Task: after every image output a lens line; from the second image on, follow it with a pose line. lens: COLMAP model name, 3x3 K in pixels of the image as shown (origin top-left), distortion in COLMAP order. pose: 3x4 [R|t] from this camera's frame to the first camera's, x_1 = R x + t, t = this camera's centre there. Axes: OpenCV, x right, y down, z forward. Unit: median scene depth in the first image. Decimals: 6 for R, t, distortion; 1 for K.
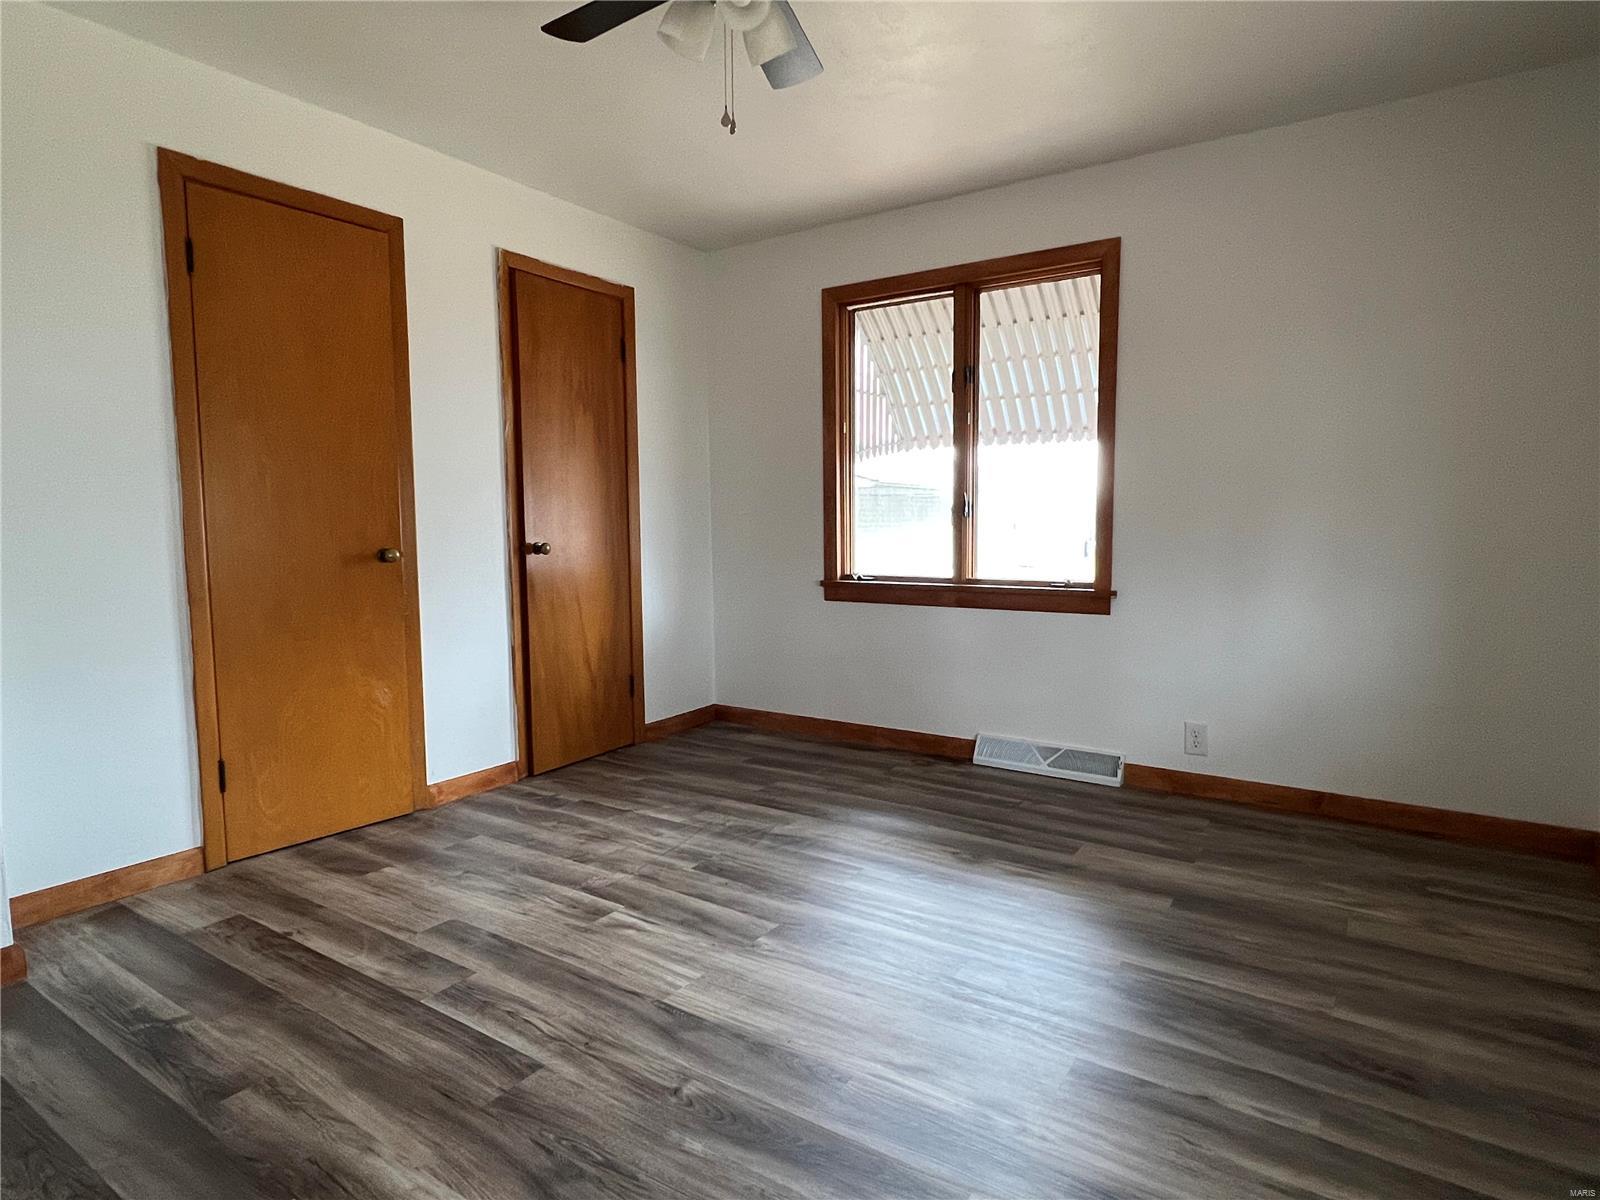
lens RADIAL K [[893.6, 0, 784.0], [0, 893.6, 599.8], [0, 0, 1]] dist [0.001689, -0.003909]
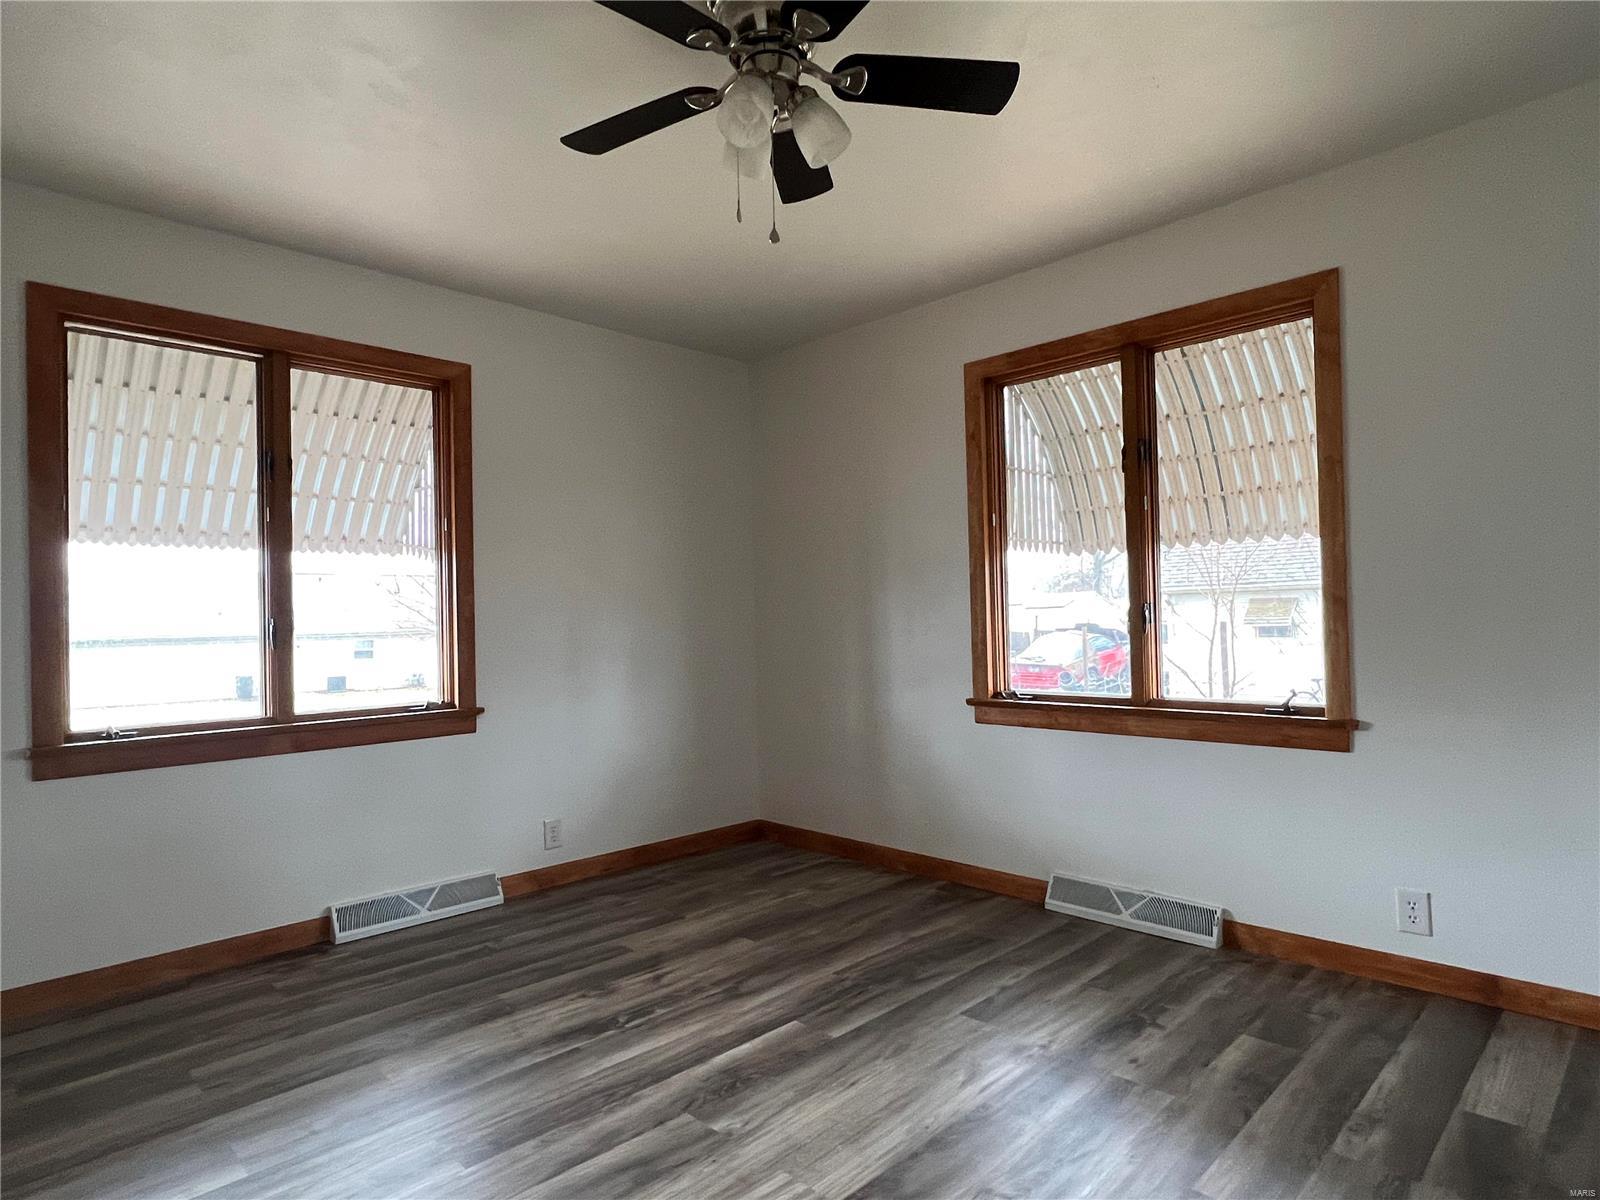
lens RADIAL K [[893.6, 0, 803.1], [0, 893.6, 597.3], [0, 0, 1]] dist [0.001689, -0.003909]
pose [[0.187181, 0.025375, 0.981998, -0.542725], [0.105282, 0.993390, -0.045737, -0.048246], [-0.976667, 0.111947, 0.183272, 0.443130]]
